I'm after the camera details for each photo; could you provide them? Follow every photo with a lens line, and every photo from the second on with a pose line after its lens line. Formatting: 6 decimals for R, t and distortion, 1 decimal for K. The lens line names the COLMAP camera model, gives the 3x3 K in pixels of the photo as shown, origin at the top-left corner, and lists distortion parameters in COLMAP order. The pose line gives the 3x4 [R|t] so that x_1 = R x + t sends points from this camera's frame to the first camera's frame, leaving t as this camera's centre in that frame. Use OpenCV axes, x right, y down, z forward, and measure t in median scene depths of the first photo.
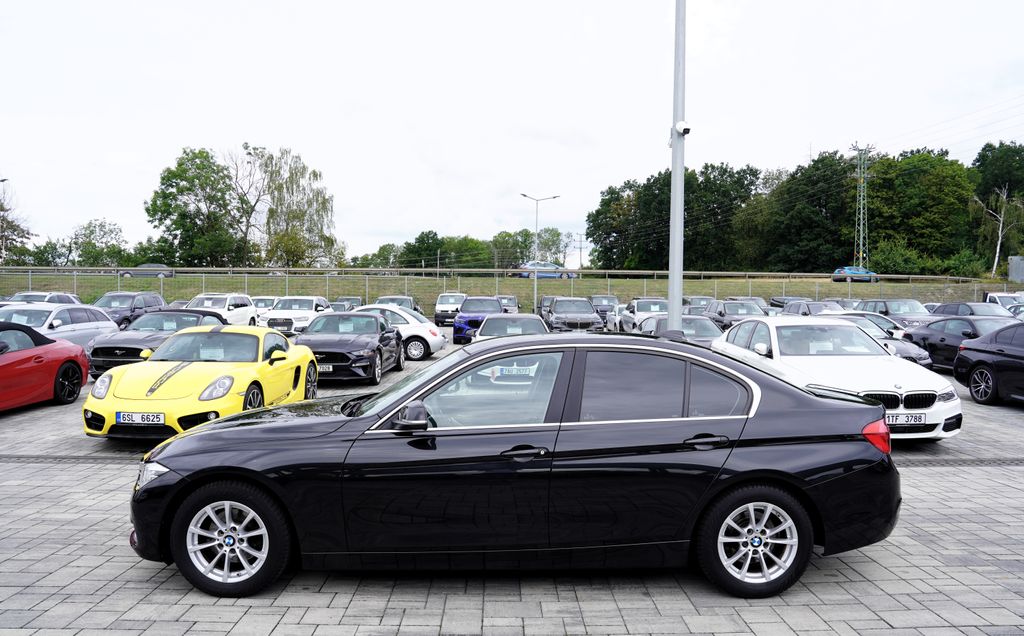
lens RADIAL K [[699.2, 0, 507.3], [0, 699.2, 314.8], [0, 0, 1]] dist [-0.116656, 0.083744]
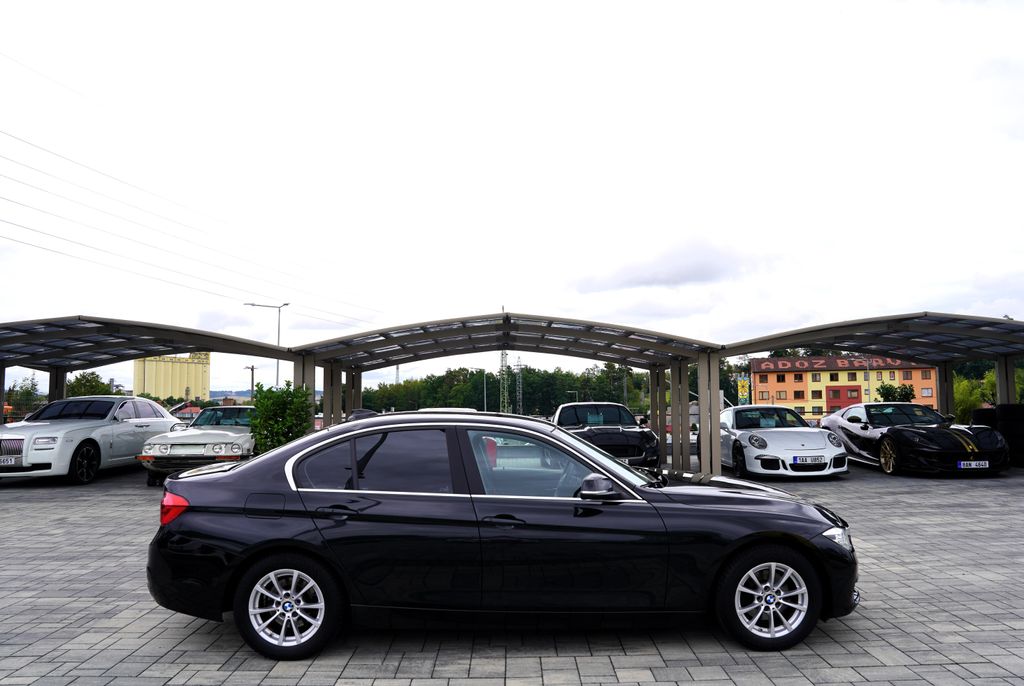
lens RADIAL K [[731.2, 0, 531.2], [0, 731.2, 343.7], [0, 0, 1]] dist [-0.134797, 0.108751]
pose [[-0.999807, -0.001080, -0.019592, -0.001465], [0.000524, 0.996656, -0.081706, 0.013344], [0.019614, -0.081701, -0.996464, 2.110740]]
